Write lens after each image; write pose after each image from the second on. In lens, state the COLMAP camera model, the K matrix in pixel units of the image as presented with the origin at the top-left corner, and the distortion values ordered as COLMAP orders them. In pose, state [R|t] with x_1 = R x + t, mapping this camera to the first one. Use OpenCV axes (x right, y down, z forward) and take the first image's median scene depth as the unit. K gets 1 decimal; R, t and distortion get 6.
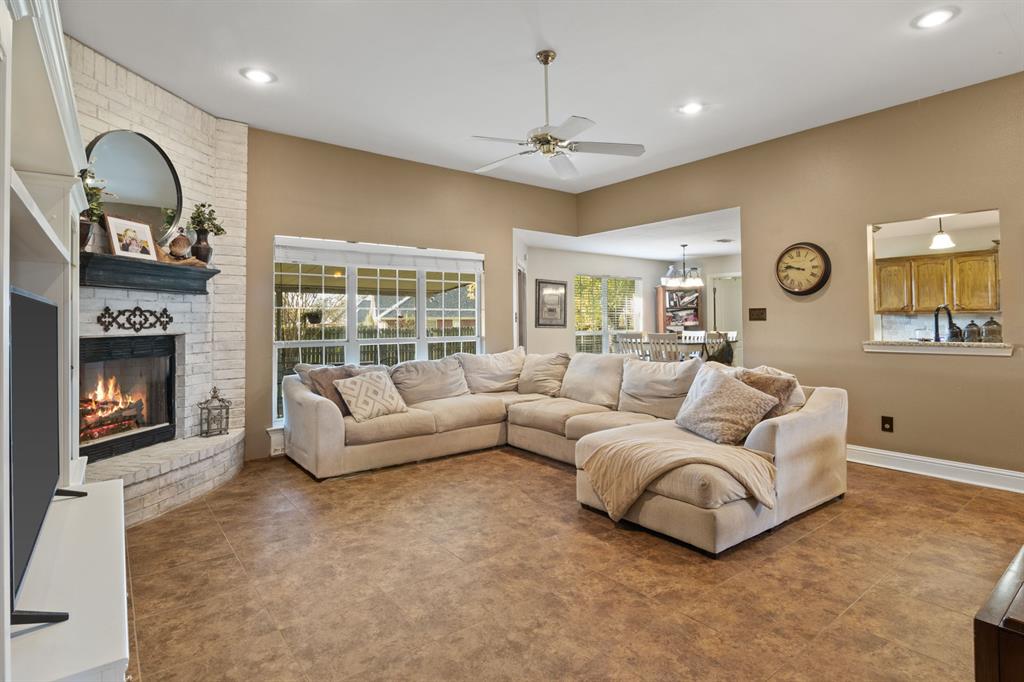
lens RADIAL K [[523.7, 0, 510.8], [0, 523.7, 311.4], [0, 0, 1]] dist [-0.005126, -0.000840]
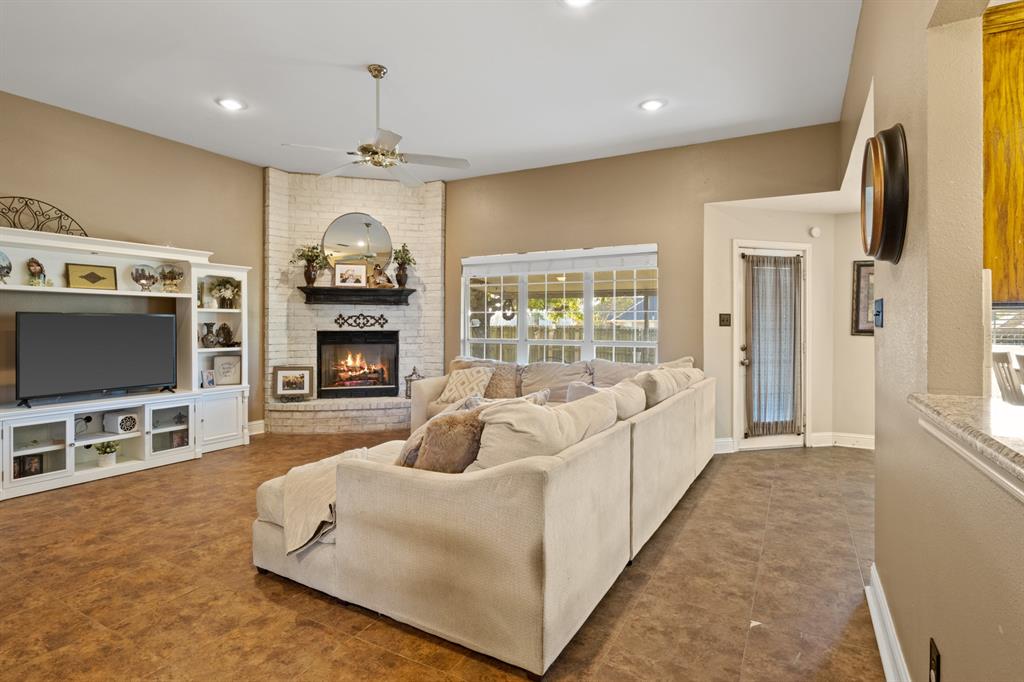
lens RADIAL K [[520.9, 0, 509.6], [0, 520.9, 324.3], [0, 0, 1]] dist [-0.008303, -0.000733]
pose [[0.394905, 0.009176, -0.918676, 1.016418], [0.011874, 0.999816, 0.015090, 0.005525], [0.918645, -0.016867, 0.394724, 0.739529]]
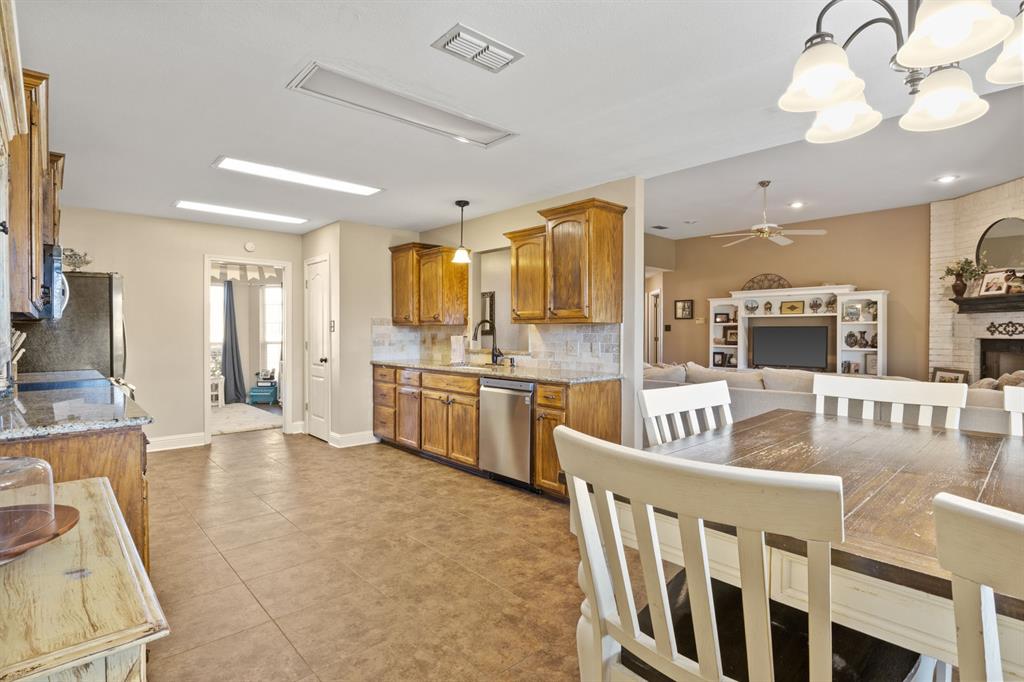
lens RADIAL K [[510.6, 0, 513.7], [0, 510.6, 334.5], [0, 0, 1]] dist [-0.005313, -0.001240]
pose [[-0.996541, 0.008160, -0.082697, 0.960120], [0.009219, 0.999880, -0.012431, 0.037380], [0.082586, -0.013150, -0.996497, 2.383563]]
